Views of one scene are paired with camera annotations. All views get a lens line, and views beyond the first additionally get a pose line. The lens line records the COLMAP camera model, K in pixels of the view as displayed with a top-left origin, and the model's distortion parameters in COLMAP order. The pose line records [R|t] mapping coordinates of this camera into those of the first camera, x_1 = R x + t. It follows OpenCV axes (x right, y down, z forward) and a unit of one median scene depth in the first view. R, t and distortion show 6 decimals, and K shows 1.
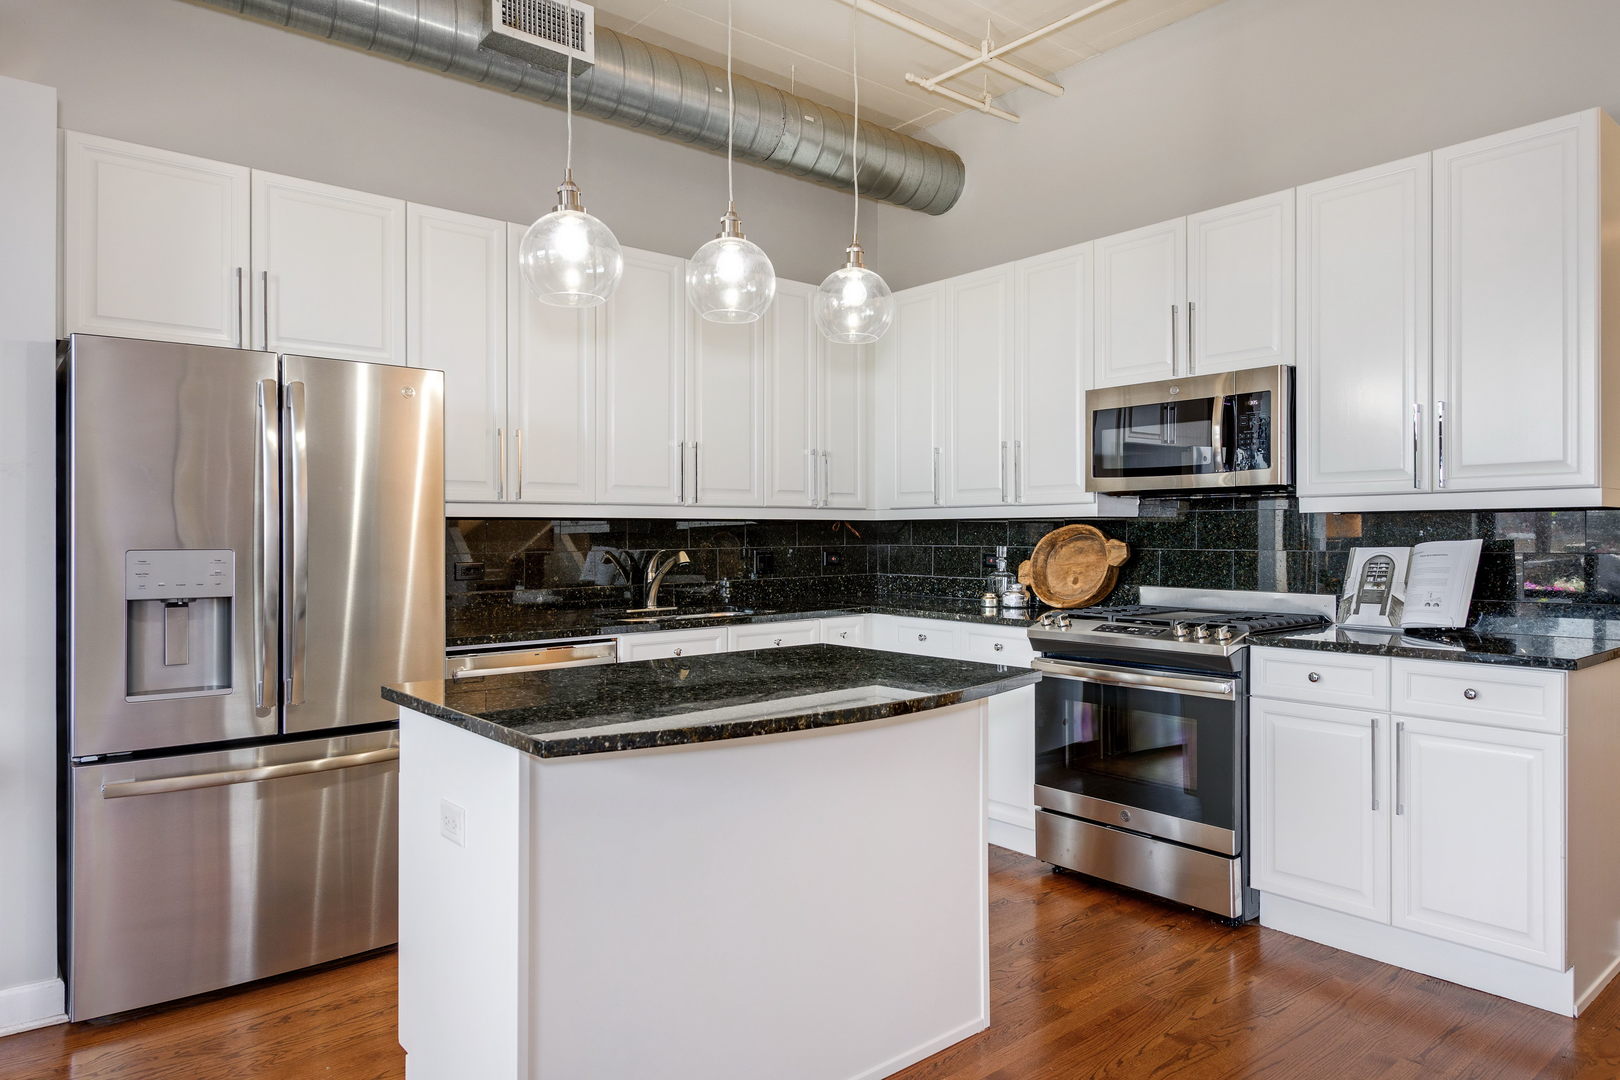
lens RADIAL K [[995.8, 0, 804.3], [0, 995.8, 516.2], [0, 0, 1]] dist [-0.000988, 0.002391]
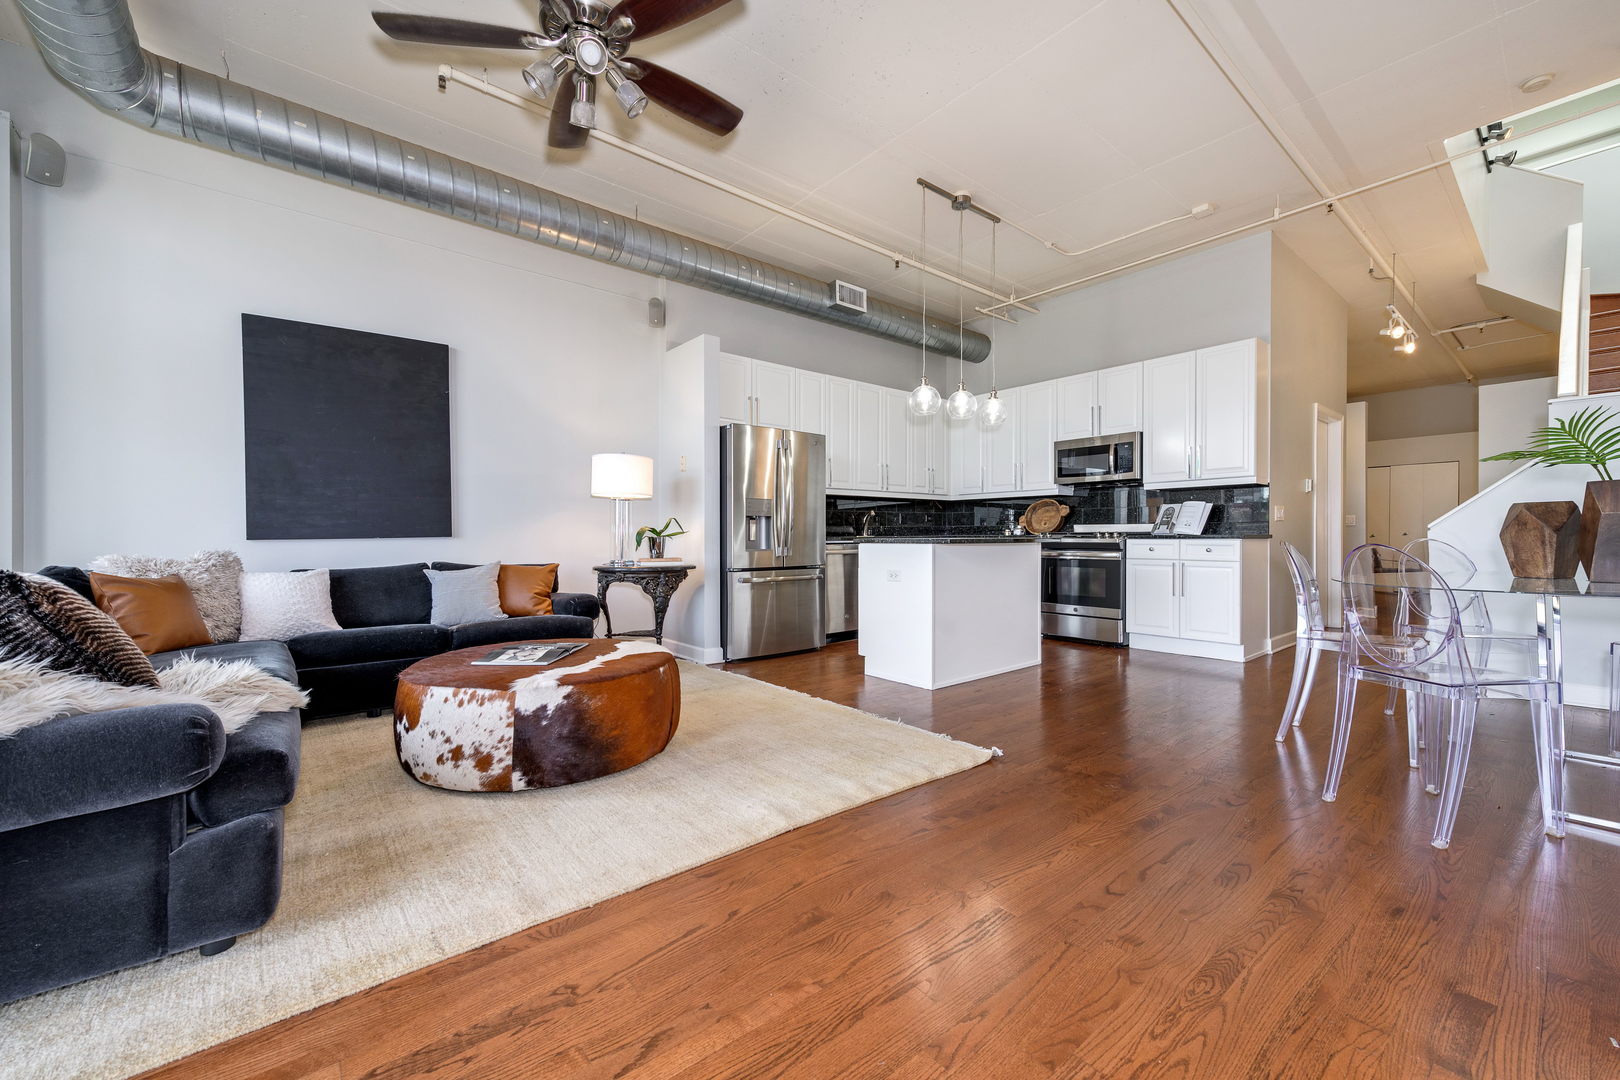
lens RADIAL K [[634.5, 0, 810.0], [0, 634.5, 540.0], [0, 0, 1]] dist [0.001060, 0.000210]
pose [[0.999881, -0.006791, 0.013874, -0.343972], [0.006454, 0.999686, 0.024203, 0.072539], [-0.014034, -0.024111, 0.999611, -0.554895]]
